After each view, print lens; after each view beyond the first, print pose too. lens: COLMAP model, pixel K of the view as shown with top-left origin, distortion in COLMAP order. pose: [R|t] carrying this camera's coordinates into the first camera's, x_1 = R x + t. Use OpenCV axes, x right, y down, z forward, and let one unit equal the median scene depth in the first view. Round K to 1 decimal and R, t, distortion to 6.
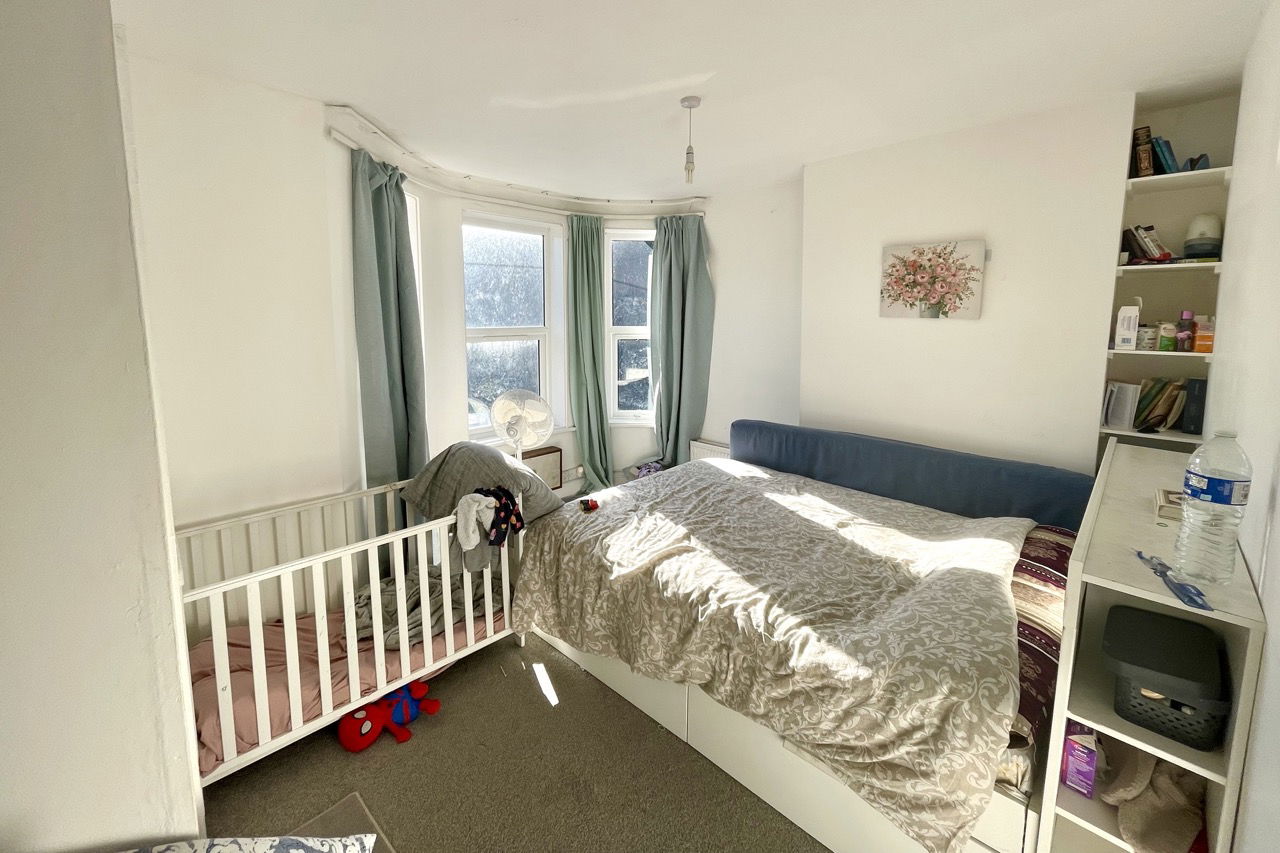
lens RADIAL K [[521.1, 0, 631.7], [0, 521.1, 374.5], [0, 0, 1]] dist [-0.000100, -0.001096]
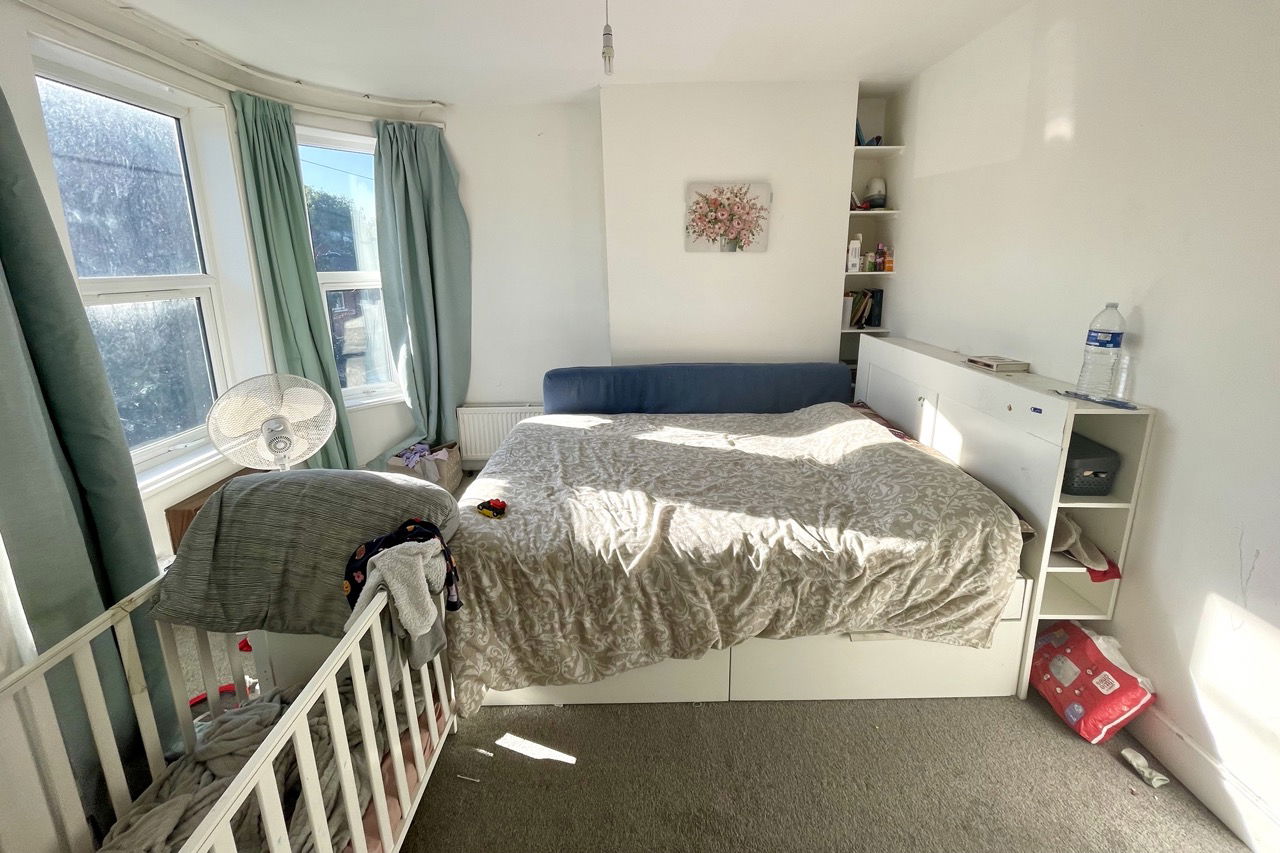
lens RADIAL K [[521.1, 0, 640.3], [0, 521.1, 374.3], [0, 0, 1]] dist [-0.000100, -0.001096]
pose [[0.707123, -0.159847, 0.688786, -0.496596], [0.095882, 0.986792, 0.130570, -0.013987], [-0.700560, -0.026287, 0.713109, 0.398978]]
